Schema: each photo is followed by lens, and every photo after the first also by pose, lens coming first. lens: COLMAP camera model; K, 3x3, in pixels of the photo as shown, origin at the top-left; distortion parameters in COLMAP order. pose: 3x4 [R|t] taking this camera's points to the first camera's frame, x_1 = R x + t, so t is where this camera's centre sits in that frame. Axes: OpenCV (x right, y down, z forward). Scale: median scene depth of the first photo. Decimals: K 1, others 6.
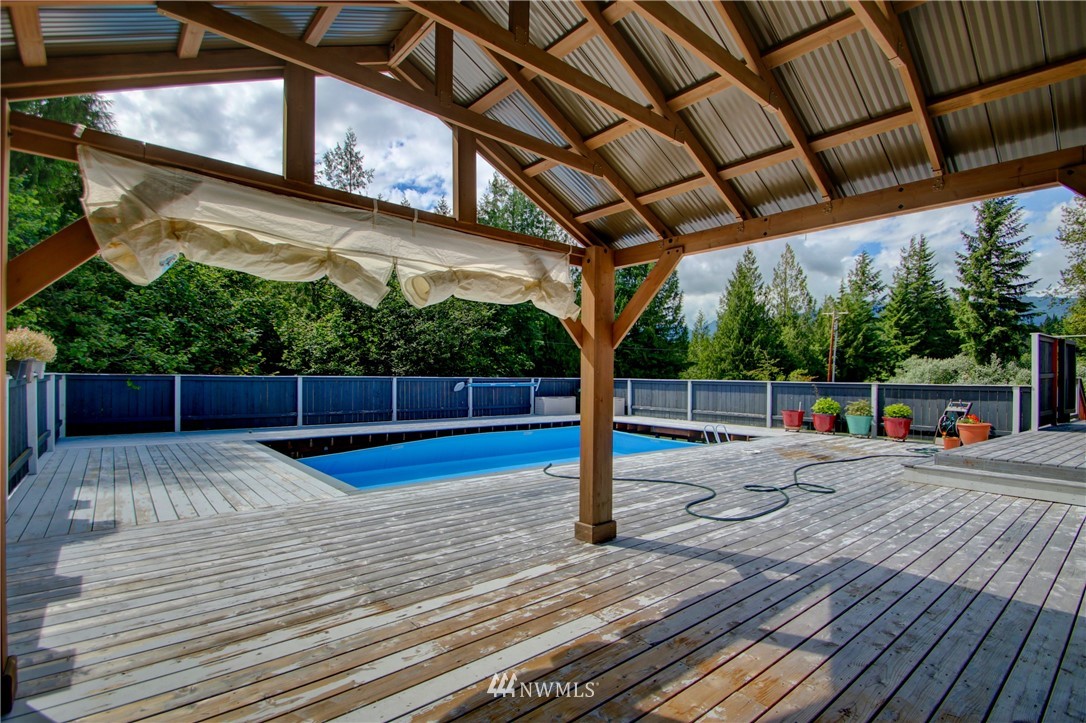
lens RADIAL K [[520.0, 0, 542.6], [0, 520.0, 371.9], [0, 0, 1]] dist [-0.005044, -0.001725]
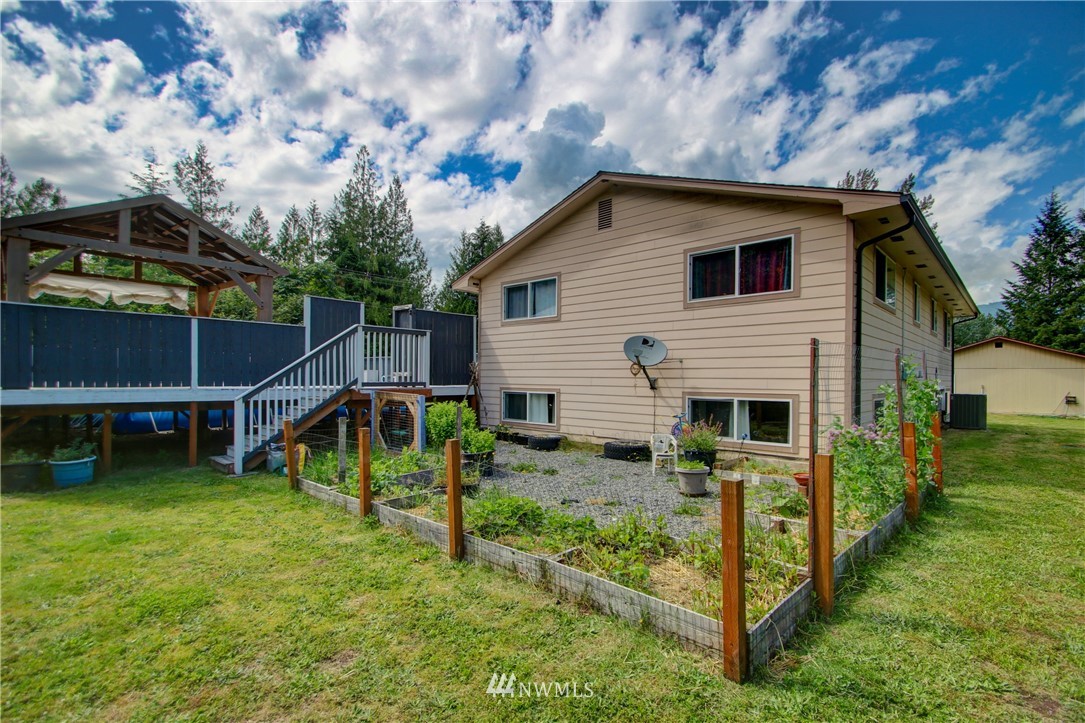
lens RADIAL K [[519.5, 0, 553.9], [0, 519.5, 378.6], [0, 0, 1]] dist [-0.005044, -0.001725]
pose [[0.980861, -0.005431, 0.194634, 1.614649], [0.003451, 0.999939, 0.010512, 0.289062], [-0.194679, -0.009639, 0.980820, -2.484764]]
